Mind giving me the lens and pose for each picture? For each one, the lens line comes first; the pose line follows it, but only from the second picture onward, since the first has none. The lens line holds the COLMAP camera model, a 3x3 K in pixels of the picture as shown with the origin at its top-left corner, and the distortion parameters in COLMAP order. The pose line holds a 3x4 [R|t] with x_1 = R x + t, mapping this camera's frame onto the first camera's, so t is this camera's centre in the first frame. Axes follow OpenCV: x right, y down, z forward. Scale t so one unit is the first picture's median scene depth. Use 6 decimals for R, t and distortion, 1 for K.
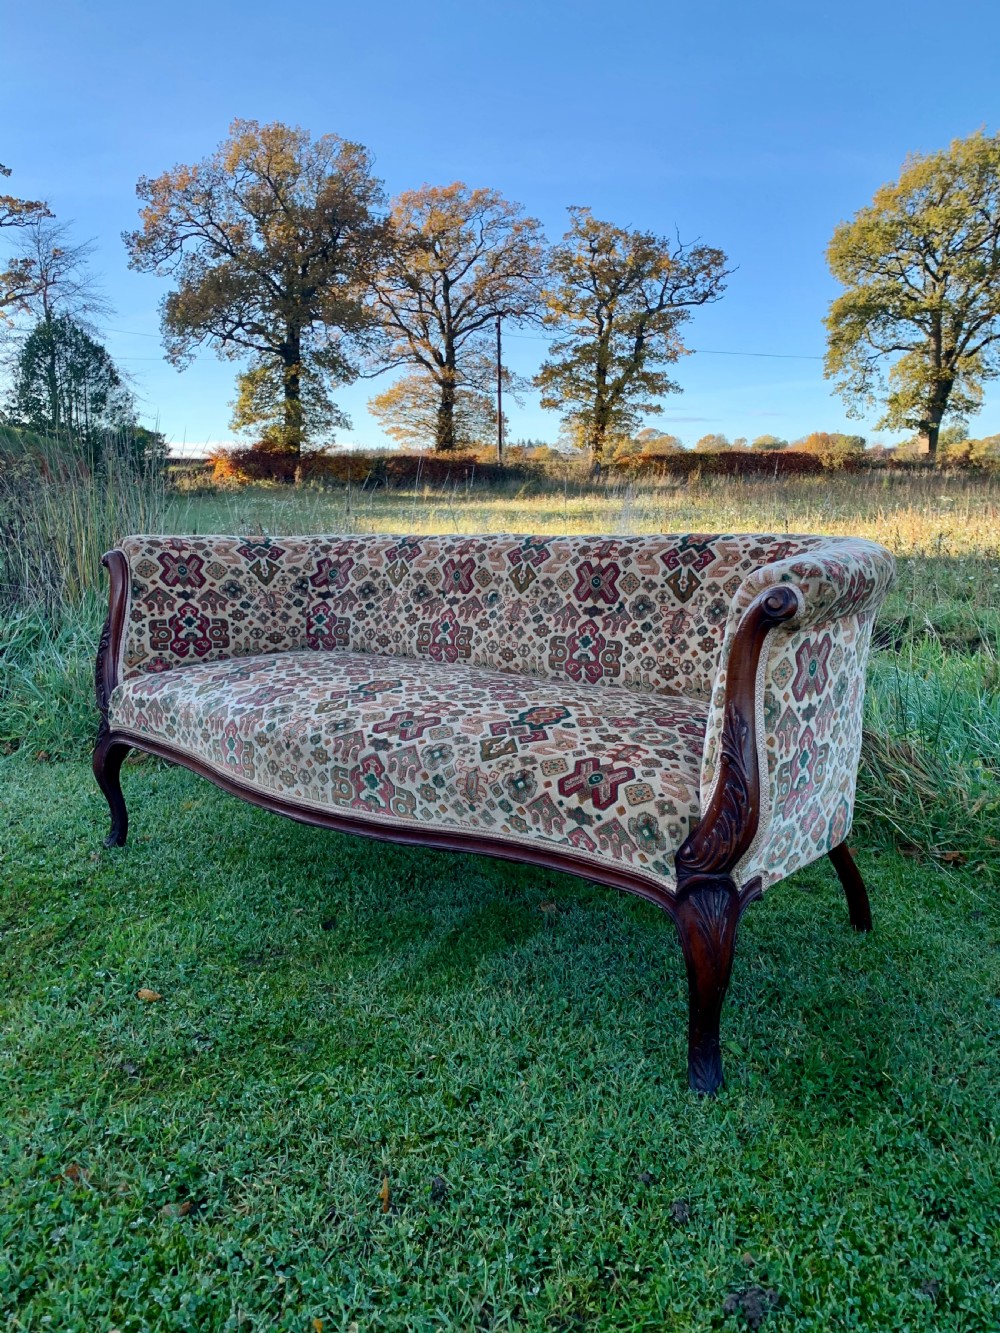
lens RADIAL K [[975.8, 0, 506.7], [0, 975.8, 664.8], [0, 0, 1]] dist [0.024333, -0.022964]
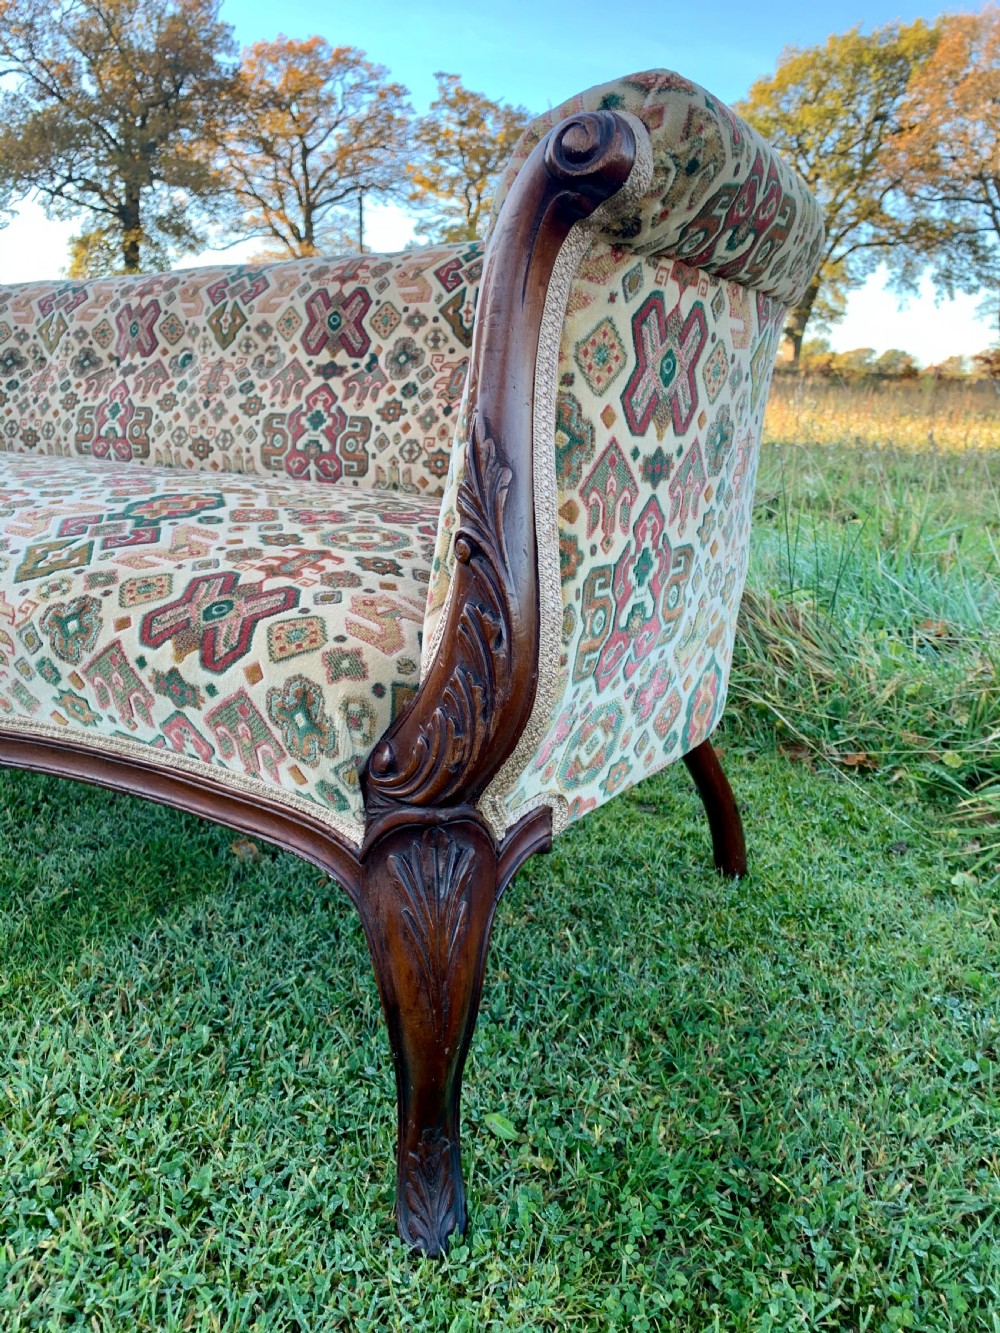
lens RADIAL K [[975.8, 0, 496.3], [0, 975.8, 661.2], [0, 0, 1]] dist [0.024333, -0.022964]
pose [[0.992200, 0.003791, 0.124599, 0.139566], [-0.015504, 0.995529, 0.093170, 0.080168], [-0.123688, -0.094375, 0.987823, 0.430046]]
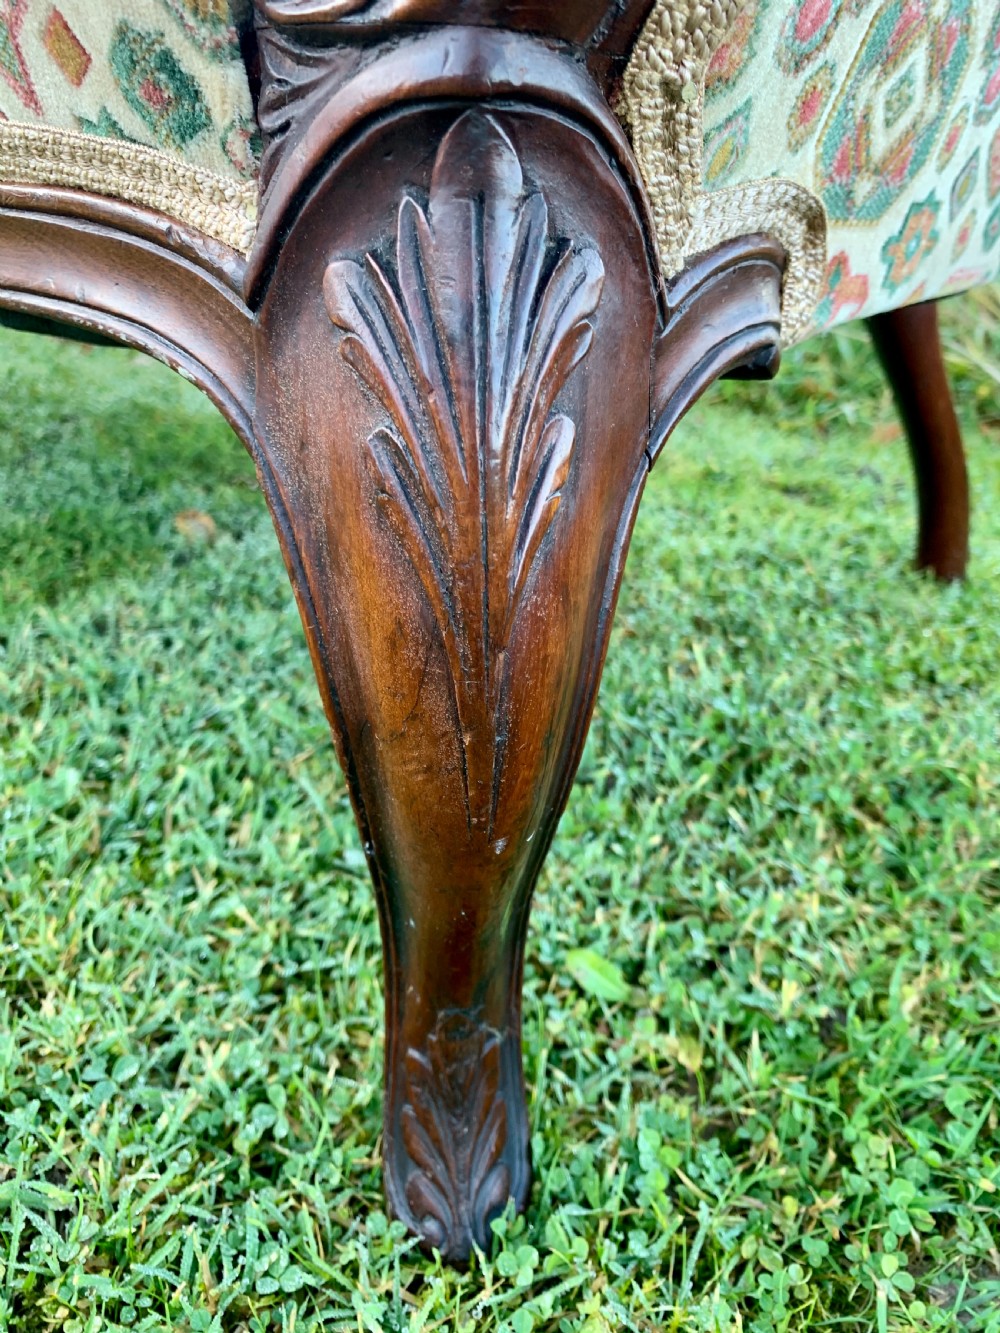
lens RADIAL K [[975.8, 0, 499.4], [0, 975.8, 641.0], [0, 0, 1]] dist [0.024333, -0.022964]
pose [[0.996805, 0.010609, 0.079171, 0.156175], [-0.033705, 0.954450, 0.296461, 0.190712], [-0.072419, -0.298182, 0.951758, 0.657484]]
